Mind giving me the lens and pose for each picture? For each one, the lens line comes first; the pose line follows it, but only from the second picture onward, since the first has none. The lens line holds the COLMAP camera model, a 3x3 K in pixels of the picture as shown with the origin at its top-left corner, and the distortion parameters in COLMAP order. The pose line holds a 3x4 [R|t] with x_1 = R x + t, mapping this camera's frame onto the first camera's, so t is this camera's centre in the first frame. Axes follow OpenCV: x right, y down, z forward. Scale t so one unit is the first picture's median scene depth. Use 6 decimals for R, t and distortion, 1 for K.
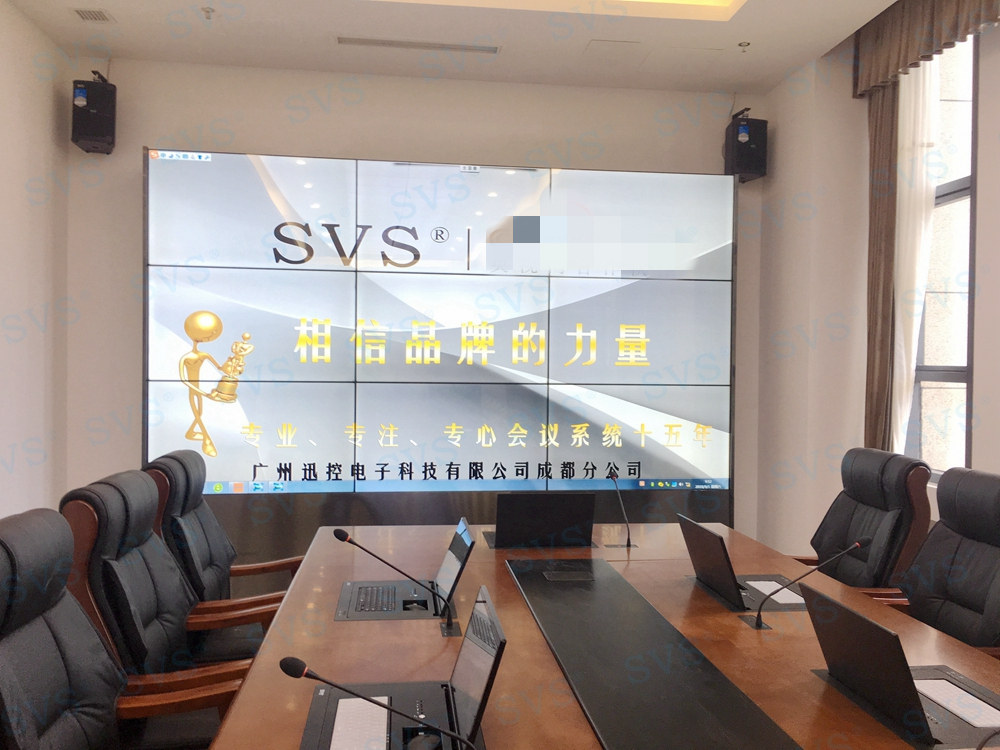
lens RADIAL K [[846.5, 0, 486.9], [0, 846.5, 385.2], [0, 0, 1]] dist [0.011956, -0.001178]
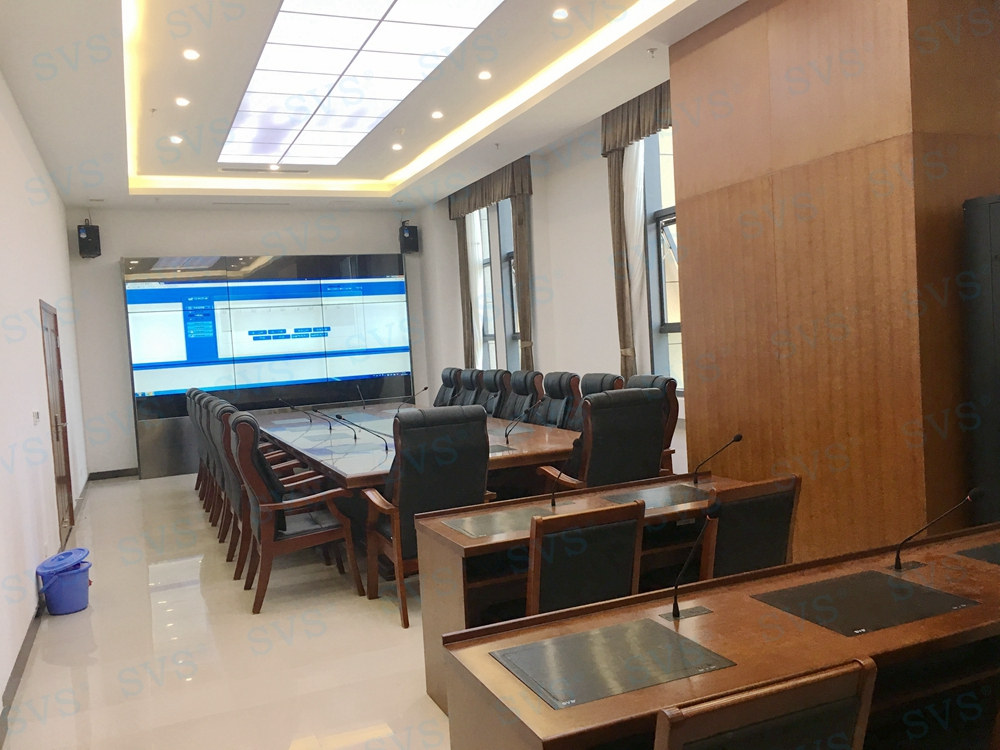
lens RADIAL K [[858.2, 0, 500.0], [0, 858.2, 375.0], [0, 0, 1]] dist [0.071720, -0.076922]
pose [[0.957681, -0.082565, 0.275735, -0.113792], [0.075548, 0.996492, 0.035993, 0.005634], [-0.277739, -0.013639, 0.960560, -1.270998]]
